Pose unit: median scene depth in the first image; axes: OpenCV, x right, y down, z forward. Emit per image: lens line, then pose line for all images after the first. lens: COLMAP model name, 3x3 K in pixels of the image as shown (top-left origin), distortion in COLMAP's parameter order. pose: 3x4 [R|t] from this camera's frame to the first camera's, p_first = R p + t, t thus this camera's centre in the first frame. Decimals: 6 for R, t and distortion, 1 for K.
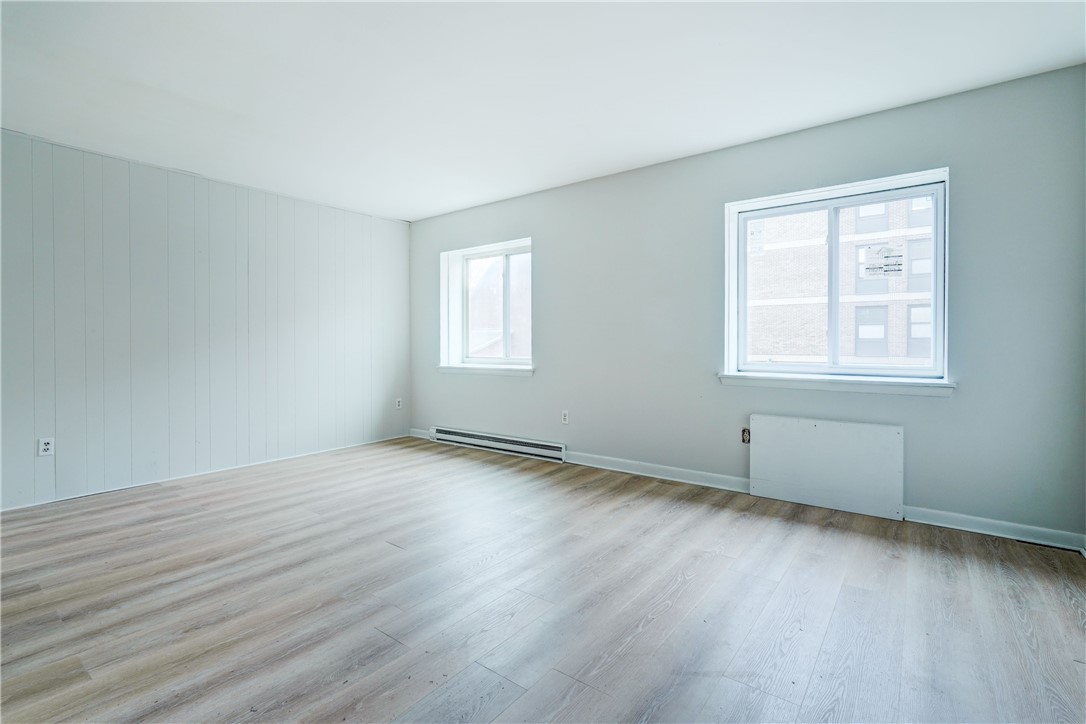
lens RADIAL K [[496.3, 0, 536.8], [0, 496.3, 351.3], [0, 0, 1]] dist [-0.001712, 0.004515]
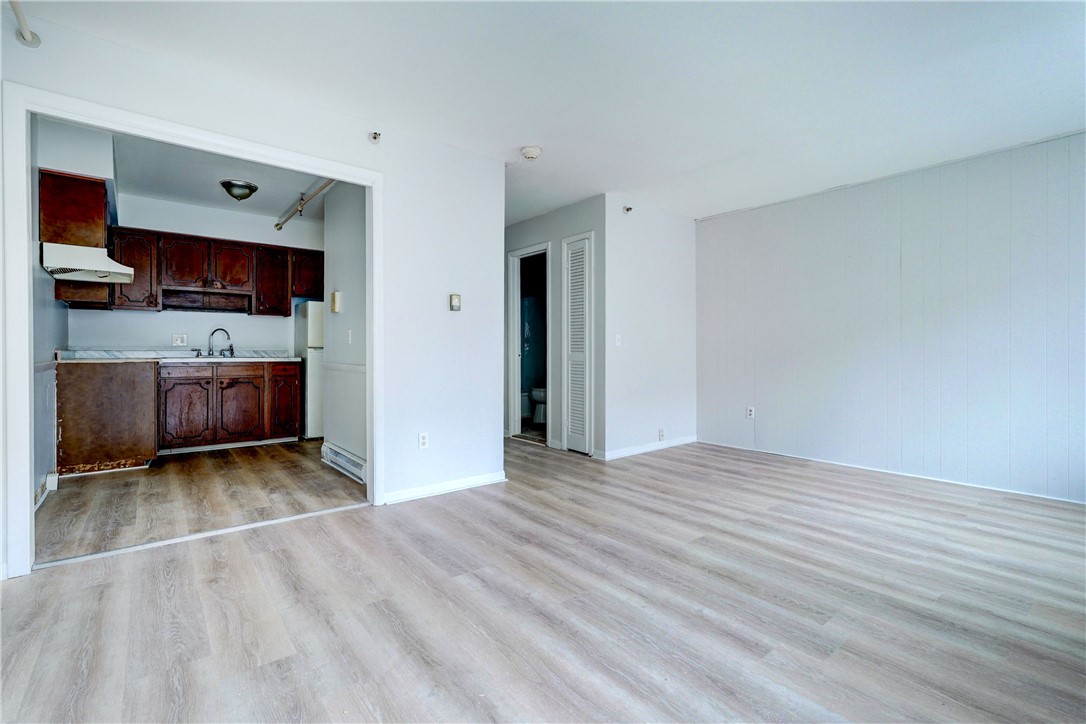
lens RADIAL K [[496.3, 0, 537.2], [0, 496.3, 359.6], [0, 0, 1]] dist [-0.001712, 0.004515]
pose [[-0.237621, 0.013379, -0.971266, 0.865550], [-0.019116, 0.999647, 0.018447, 0.028011], [0.971170, 0.022950, -0.237281, 1.073826]]
